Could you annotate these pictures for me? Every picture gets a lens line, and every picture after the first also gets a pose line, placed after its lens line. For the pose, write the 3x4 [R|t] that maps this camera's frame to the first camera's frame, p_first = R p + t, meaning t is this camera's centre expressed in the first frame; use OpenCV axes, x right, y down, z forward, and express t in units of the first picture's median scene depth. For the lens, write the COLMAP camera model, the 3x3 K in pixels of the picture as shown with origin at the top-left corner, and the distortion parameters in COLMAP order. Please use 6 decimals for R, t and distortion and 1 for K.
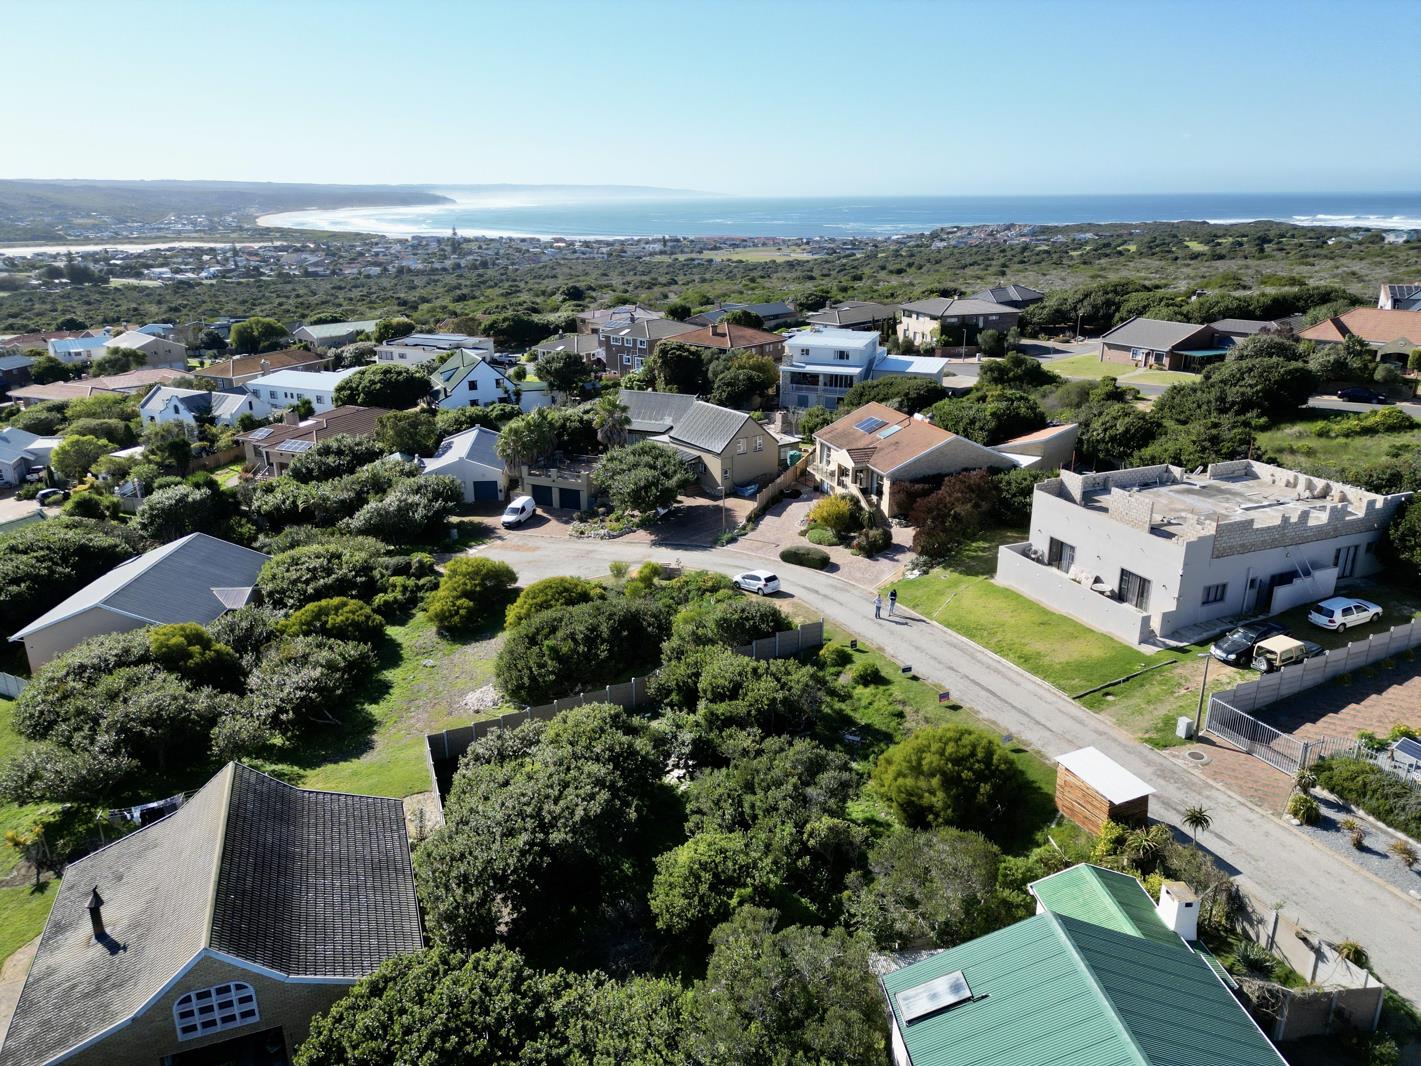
lens RADIAL K [[1015.3, 0, 710.5], [0, 1015.3, 533.0], [0, 0, 1]] dist [0.070504, -0.077141]
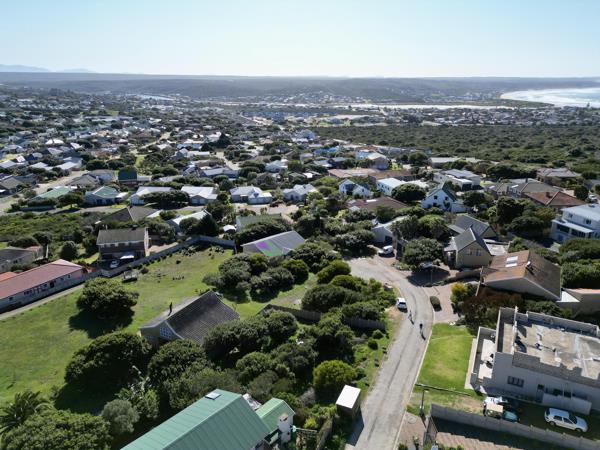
lens RADIAL K [[428.7, 0, 300.0], [0, 428.7, 225.0], [0, 0, 1]] dist [0.070504, -0.077141]
pose [[0.653570, 0.252267, -0.713588, 0.612299], [-0.244903, 0.962585, 0.115988, -0.209625], [0.716149, 0.098954, 0.690897, -0.022181]]
